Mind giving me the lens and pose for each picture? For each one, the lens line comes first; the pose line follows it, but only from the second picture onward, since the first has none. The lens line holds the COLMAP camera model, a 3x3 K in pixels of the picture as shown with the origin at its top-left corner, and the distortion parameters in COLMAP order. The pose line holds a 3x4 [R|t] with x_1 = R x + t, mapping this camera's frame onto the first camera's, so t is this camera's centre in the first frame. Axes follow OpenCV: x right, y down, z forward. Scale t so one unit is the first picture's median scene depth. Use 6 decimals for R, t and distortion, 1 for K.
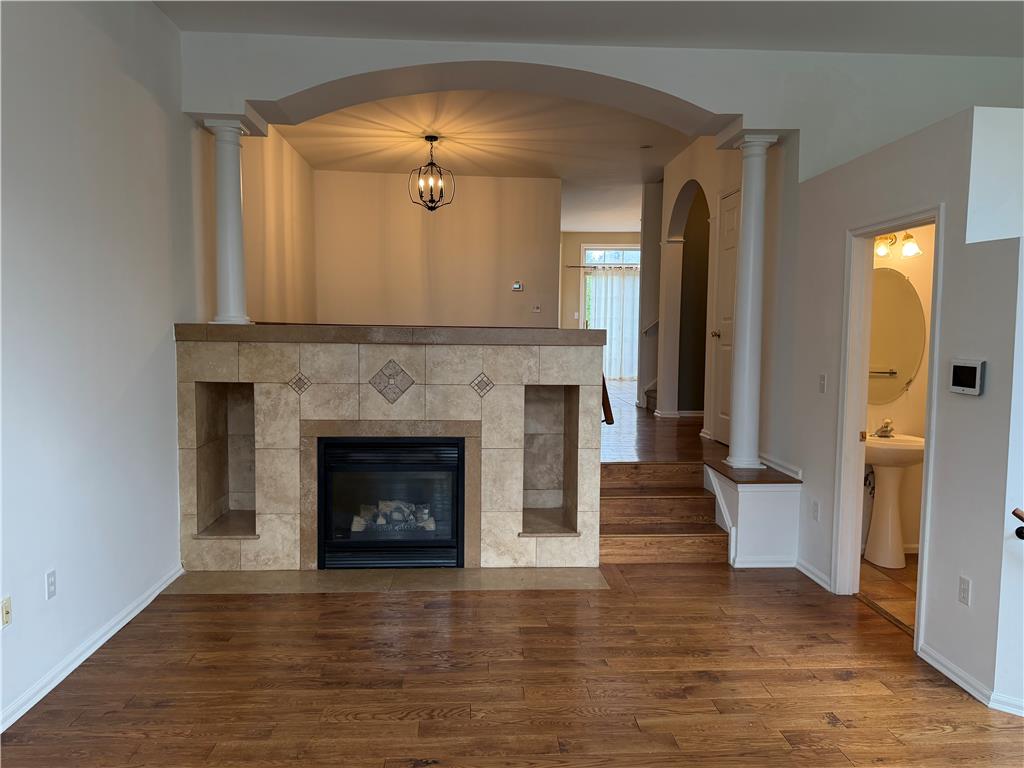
lens RADIAL K [[739.2, 0, 529.2], [0, 739.2, 376.1], [0, 0, 1]] dist [0.061264, -0.067092]
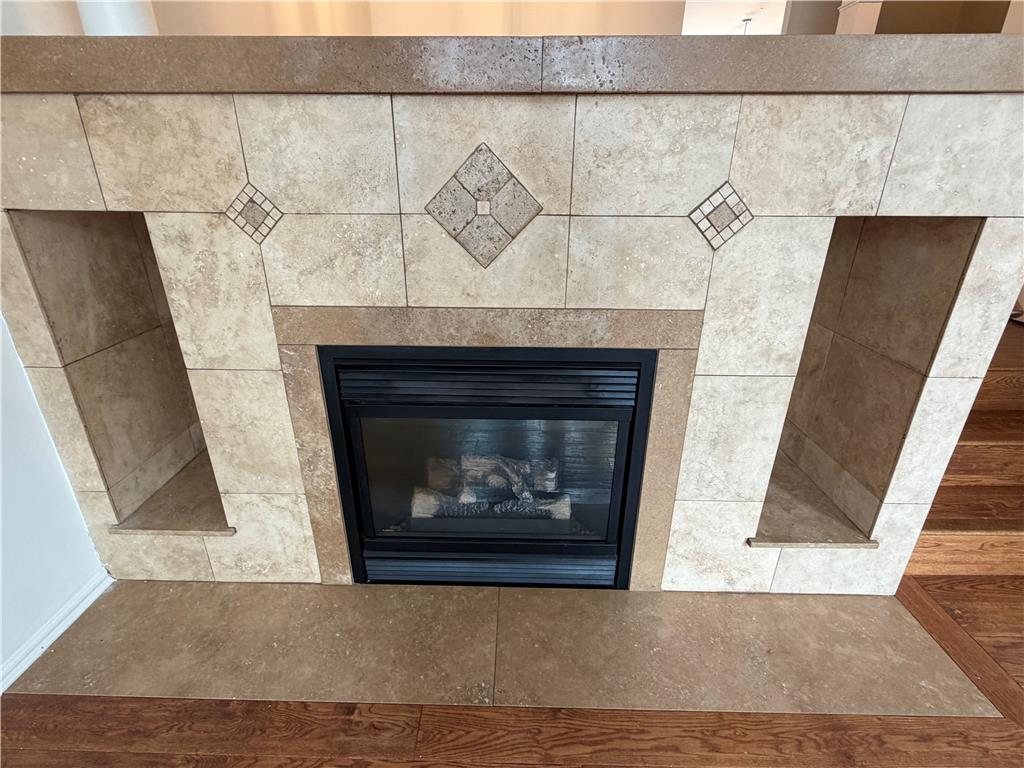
lens RADIAL K [[502.4, 0, 509.0], [0, 502.4, 386.6], [0, 0, 1]] dist [0.002878, 0.000735]
pose [[0.995192, 0.029538, -0.093387, -0.145530], [0.003508, 0.942081, 0.335367, 0.007102], [0.097884, -0.334082, 0.937448, 0.726749]]
